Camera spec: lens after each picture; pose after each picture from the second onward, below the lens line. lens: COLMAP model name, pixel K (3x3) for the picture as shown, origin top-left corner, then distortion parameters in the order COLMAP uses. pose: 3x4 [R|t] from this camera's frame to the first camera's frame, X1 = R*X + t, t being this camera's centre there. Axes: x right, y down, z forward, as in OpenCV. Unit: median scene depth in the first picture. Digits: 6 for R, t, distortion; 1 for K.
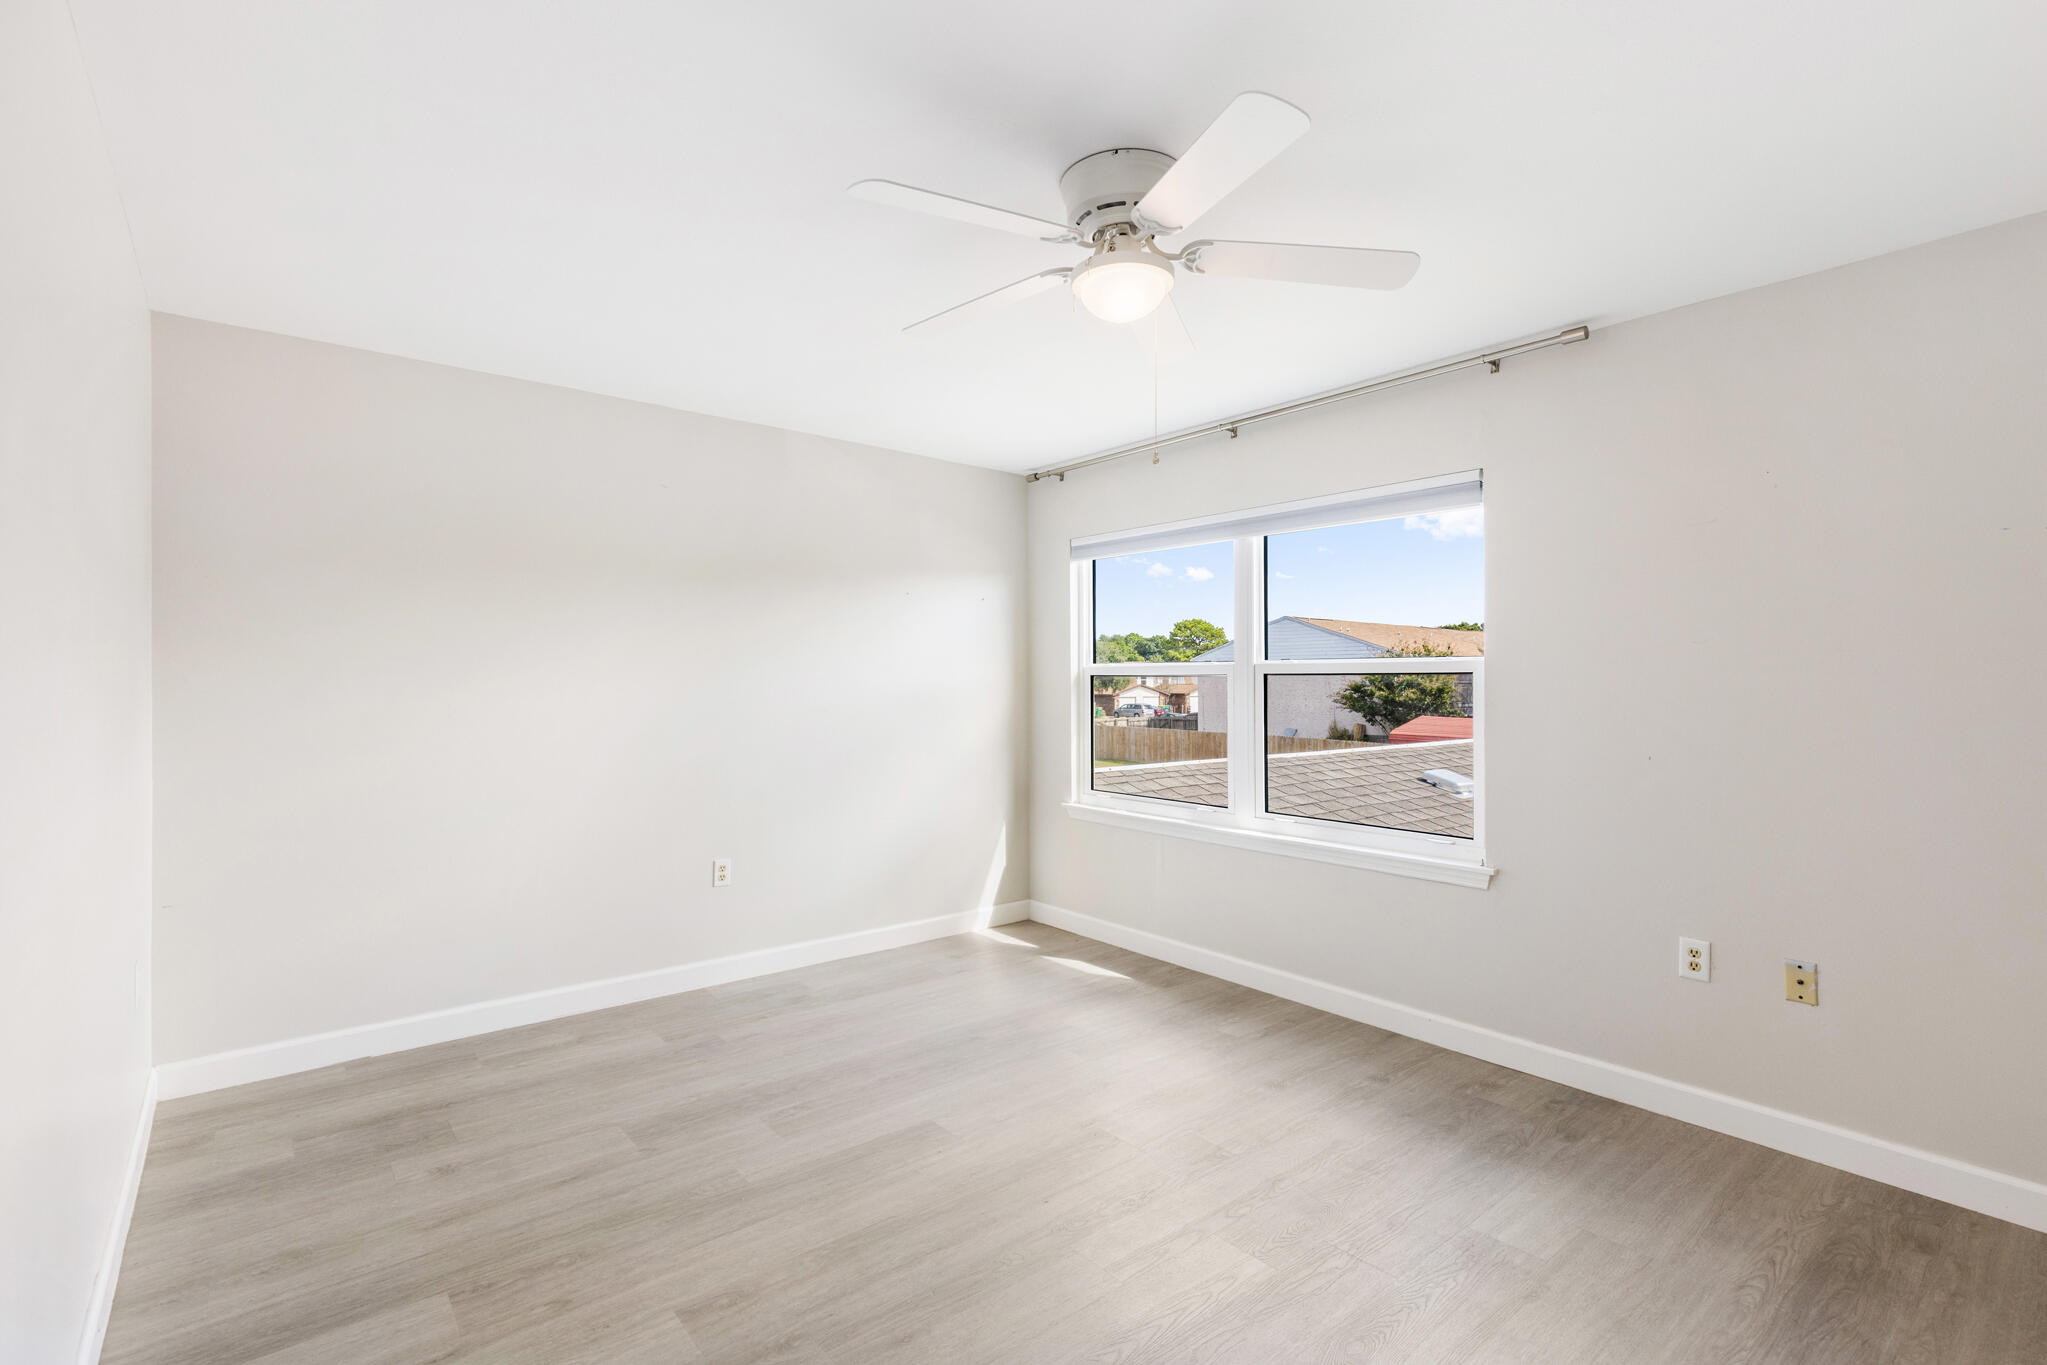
lens RADIAL K [[927.1, 0, 1031.4], [0, 927.1, 697.3], [0, 0, 1]] dist [0.008136, -0.000650]
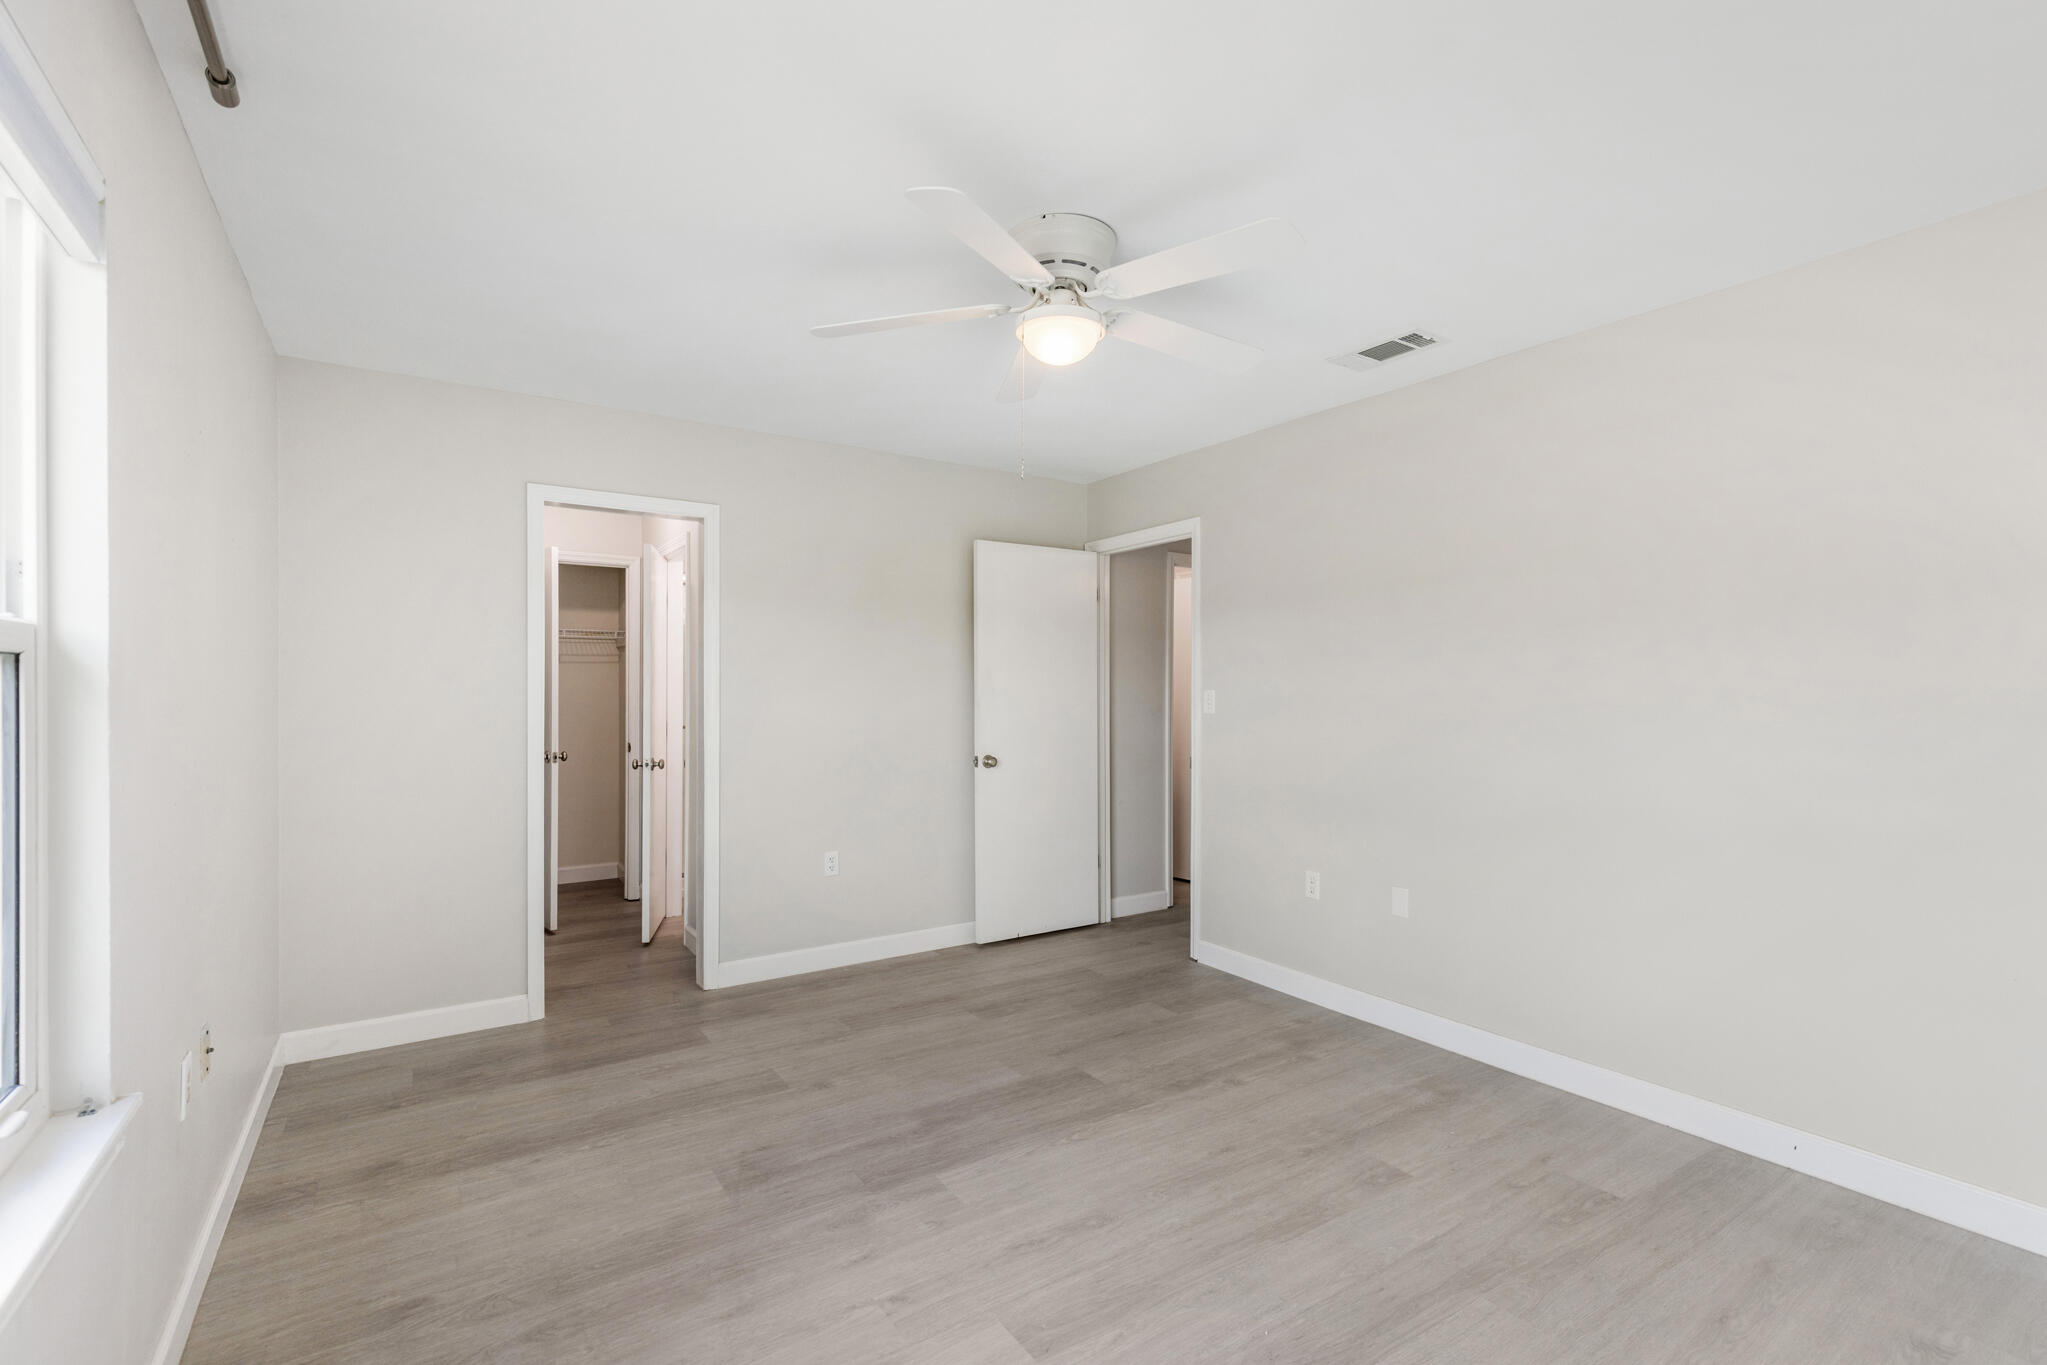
lens RADIAL K [[927.1, 0, 1031.4], [0, 927.1, 697.3], [0, 0, 1]] dist [0.008136, -0.000650]
pose [[-0.993909, -0.001035, 0.110195, 0.004724], [-0.000261, 0.999975, 0.007038, -0.018749], [-0.110199, 0.006966, -0.993885, 2.071080]]
